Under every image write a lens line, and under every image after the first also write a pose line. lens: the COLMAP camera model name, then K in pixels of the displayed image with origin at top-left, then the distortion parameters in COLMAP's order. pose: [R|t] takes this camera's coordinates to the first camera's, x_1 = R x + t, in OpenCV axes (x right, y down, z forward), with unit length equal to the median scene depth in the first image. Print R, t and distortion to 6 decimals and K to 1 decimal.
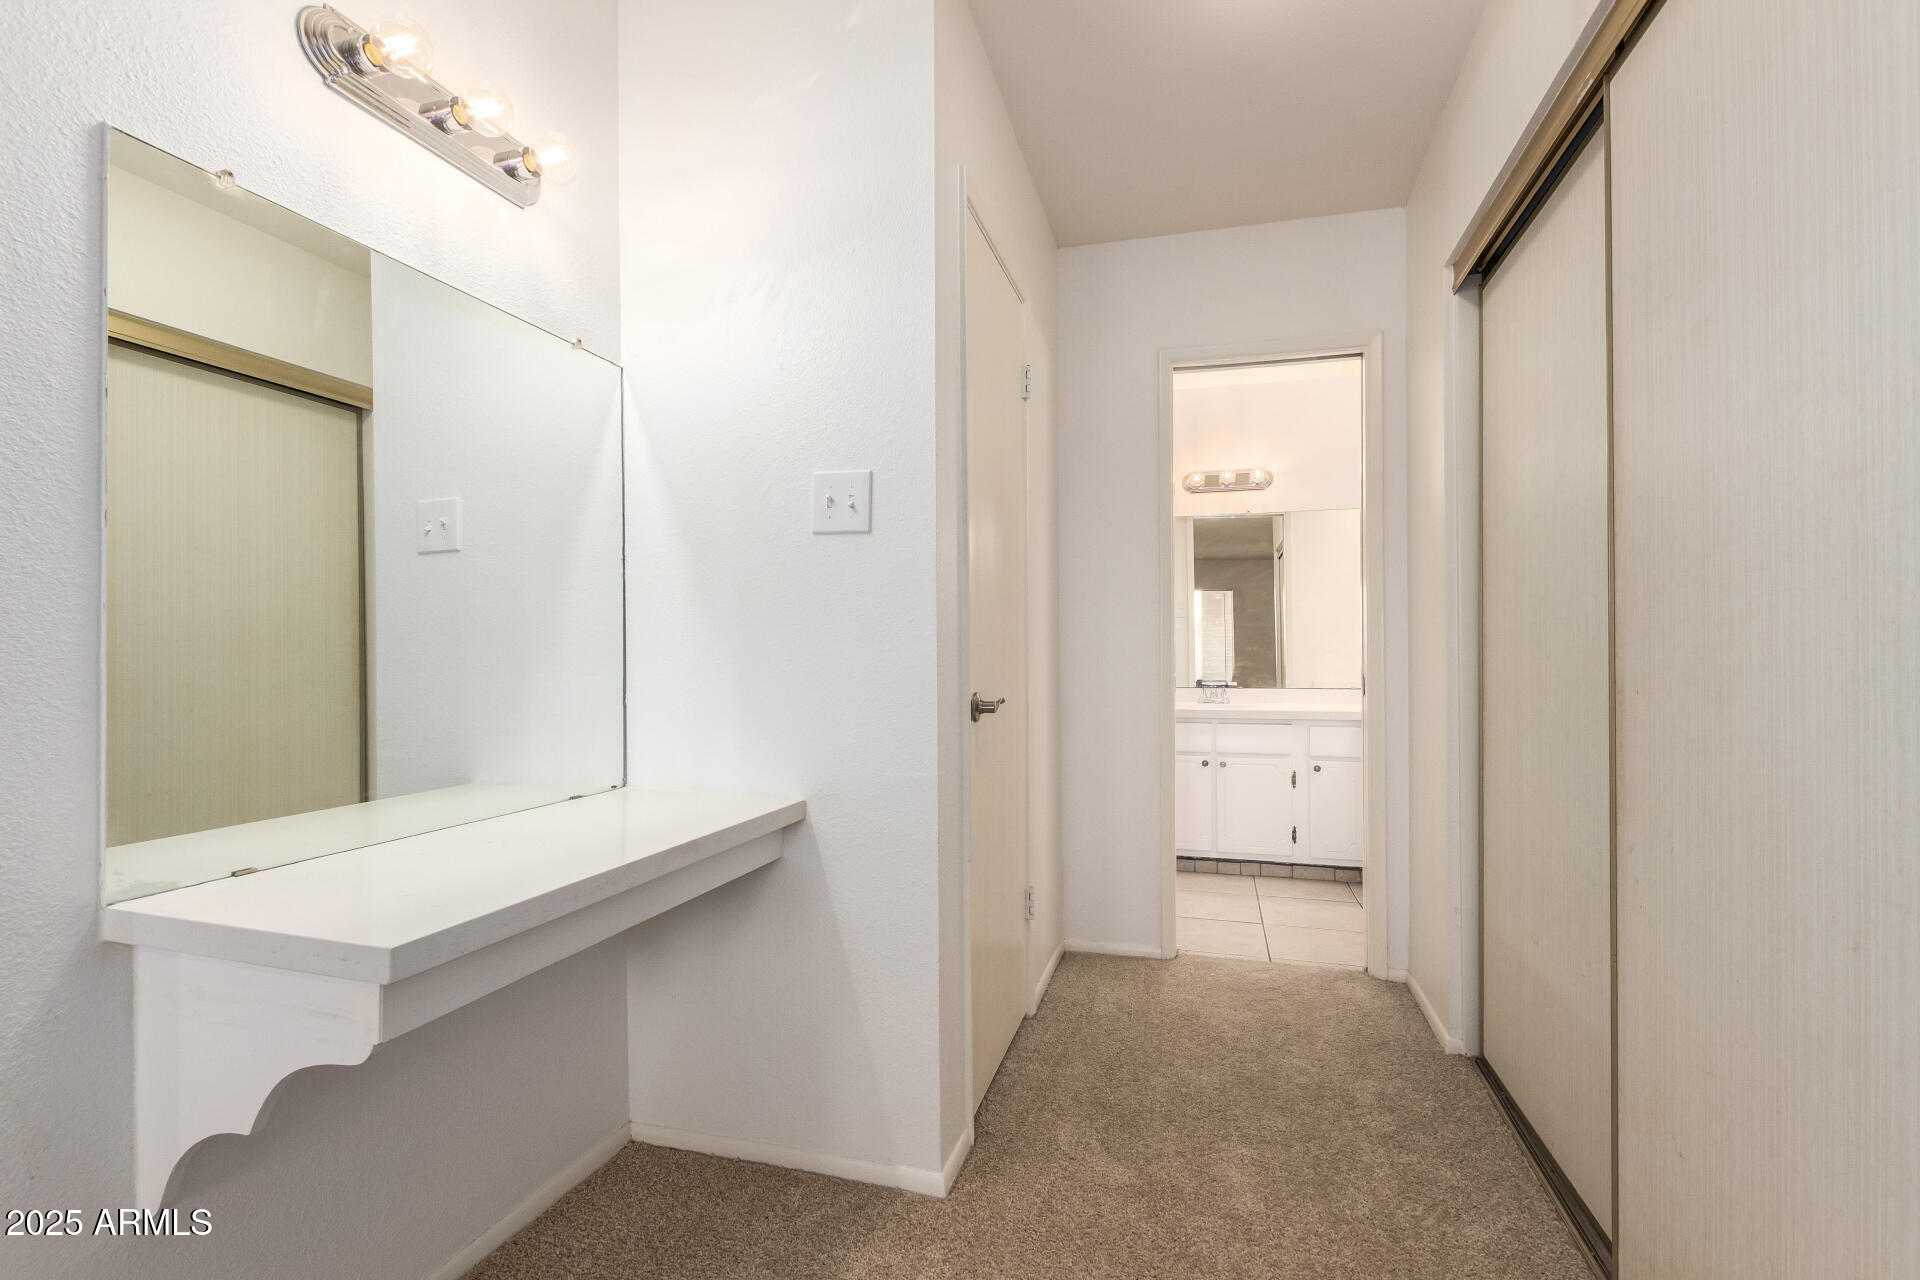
lens RADIAL K [[882.4, 0, 956.1], [0, 882.4, 644.0], [0, 0, 1]] dist [-0.000026, -0.000627]
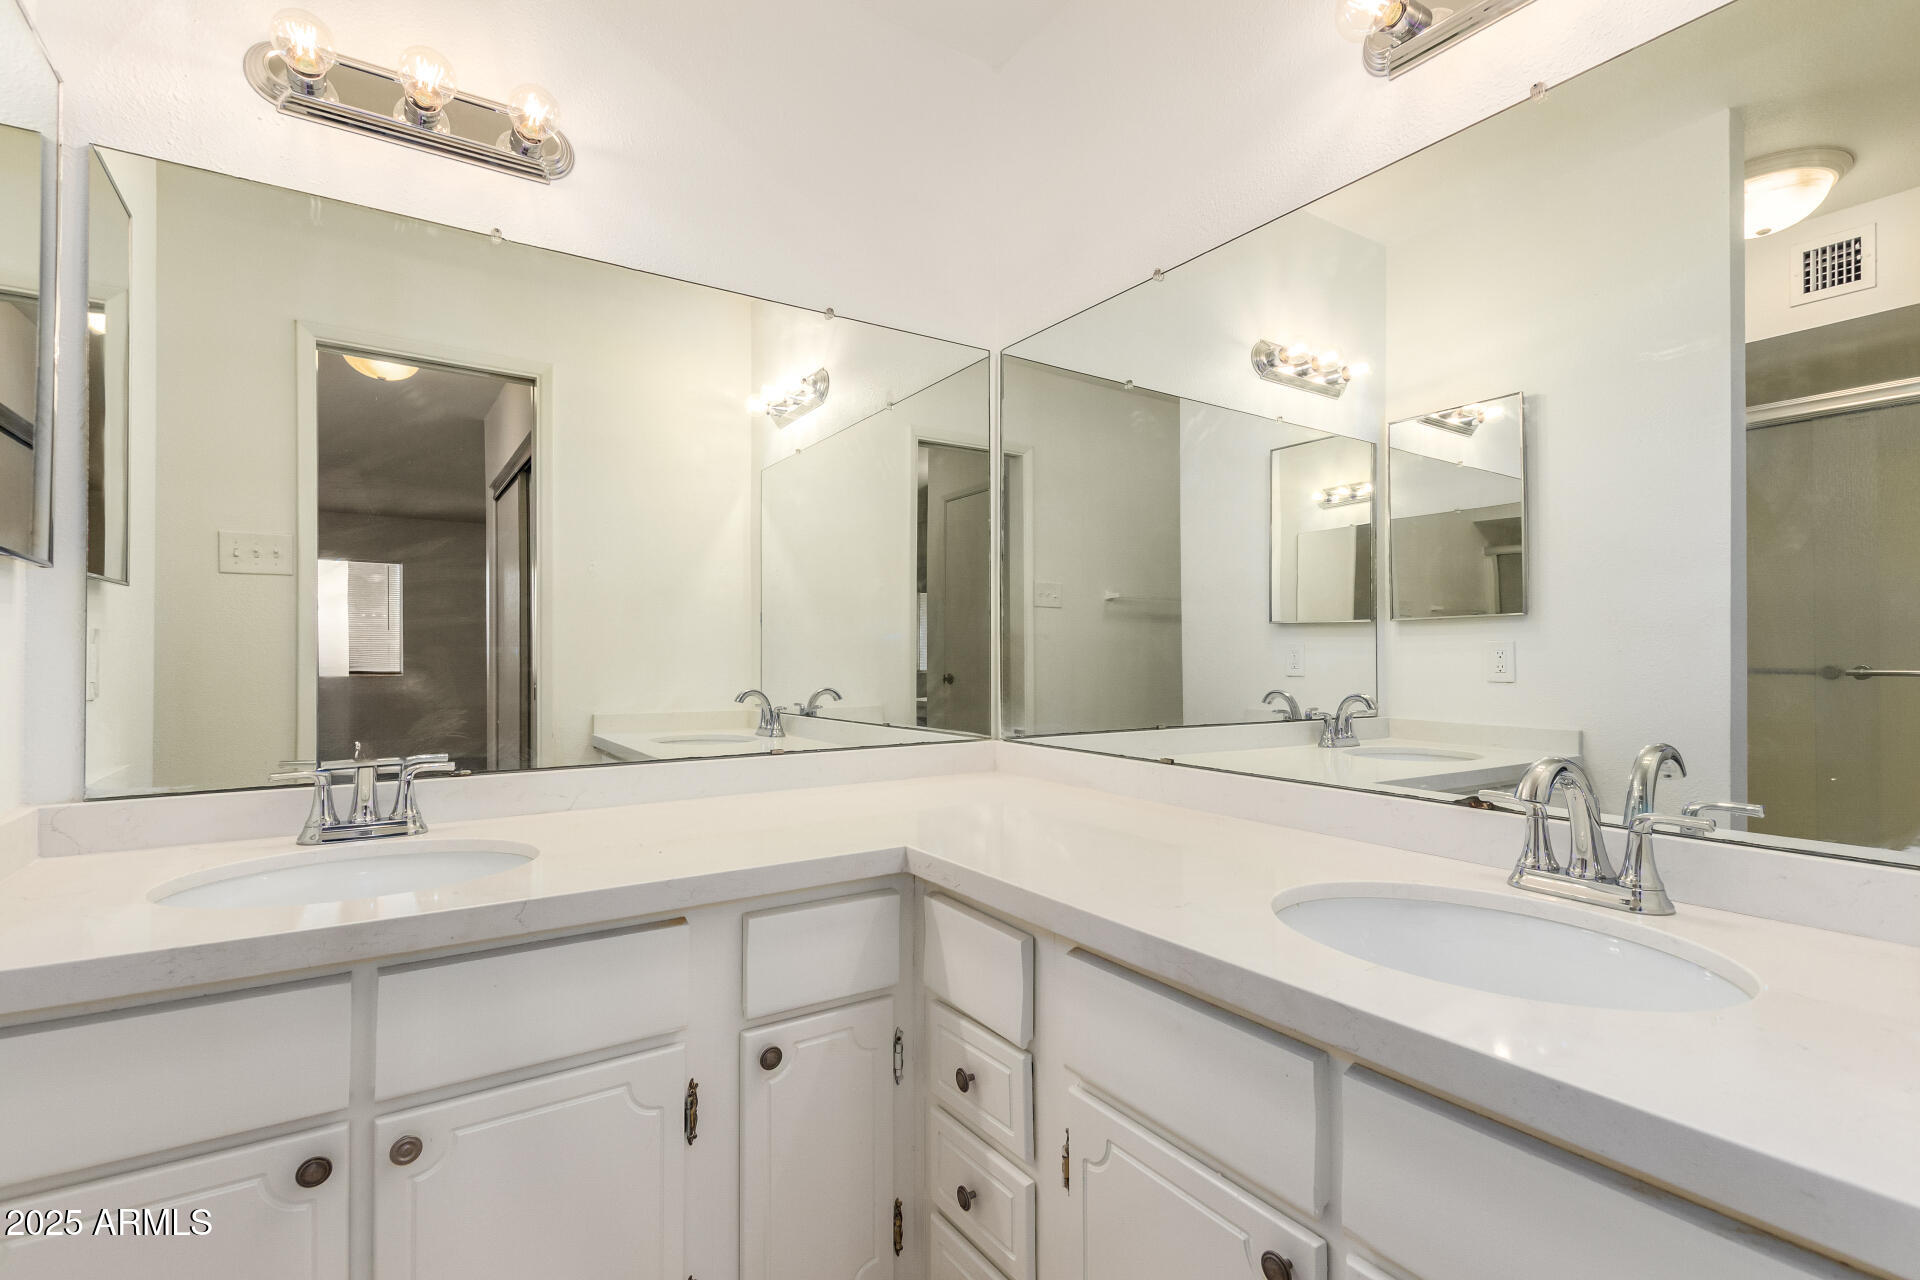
lens RADIAL K [[882.4, 0, 953.5], [0, 882.4, 644.7], [0, 0, 1]] dist [-0.000026, -0.000627]
pose [[0.644530, 0.012069, 0.764484, 0.216430], [-0.005850, 0.999924, -0.010855, 0.007343], [-0.764557, 0.002524, 0.644552, 0.739529]]
